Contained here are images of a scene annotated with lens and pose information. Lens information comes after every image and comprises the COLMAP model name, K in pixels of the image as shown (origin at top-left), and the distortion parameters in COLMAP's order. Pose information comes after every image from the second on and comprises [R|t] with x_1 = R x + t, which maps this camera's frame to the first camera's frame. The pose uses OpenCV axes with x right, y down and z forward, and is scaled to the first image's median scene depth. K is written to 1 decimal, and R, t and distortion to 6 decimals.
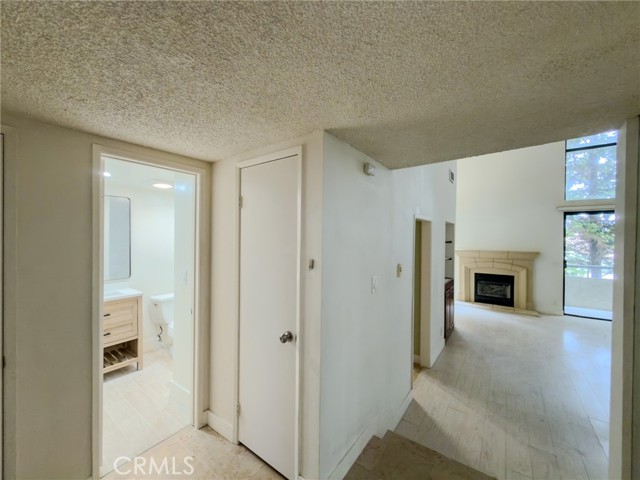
lens RADIAL K [[255.7, 0, 318.8], [0, 255.7, 238.6], [0, 0, 1]] dist [-0.001574, -0.000280]
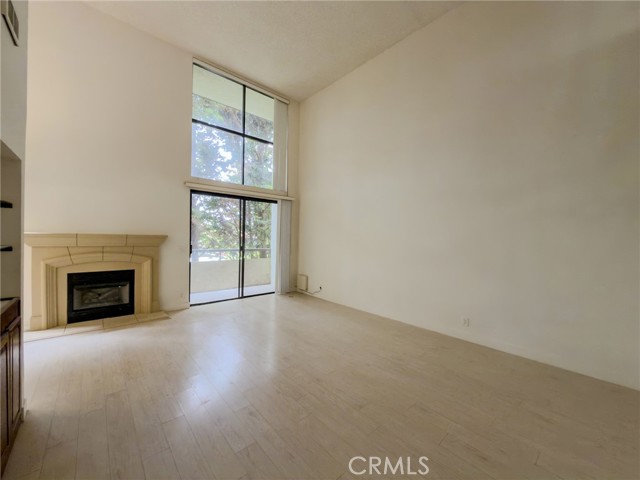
lens RADIAL K [[255.7, 0, 318.8], [0, 255.7, 238.6], [0, 0, 1]] dist [-0.001574, -0.000280]
pose [[0.209090, -0.018215, 0.977727, 0.185589], [-0.017342, 0.999600, 0.022331, 0.035805], [-0.977743, -0.021624, 0.208690, 0.362902]]
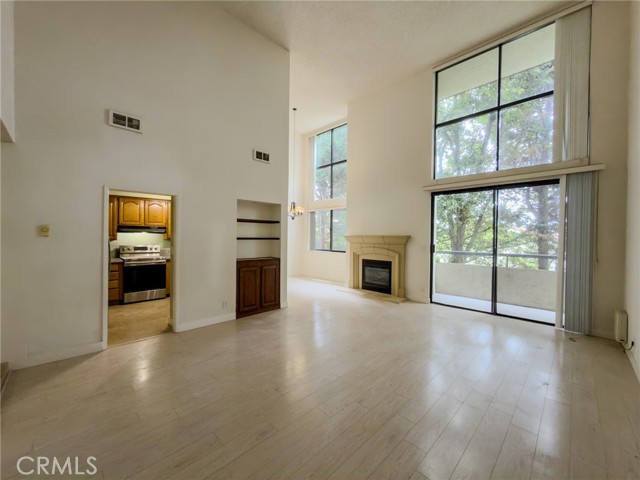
lens RADIAL K [[255.7, 0, 318.8], [0, 255.7, 238.6], [0, 0, 1]] dist [-0.001574, -0.000280]
pose [[0.987241, -0.000404, -0.159234, 0.660864], [0.001821, 0.999960, 0.008753, 0.052376], [0.159224, -0.008931, 0.987202, 0.017558]]
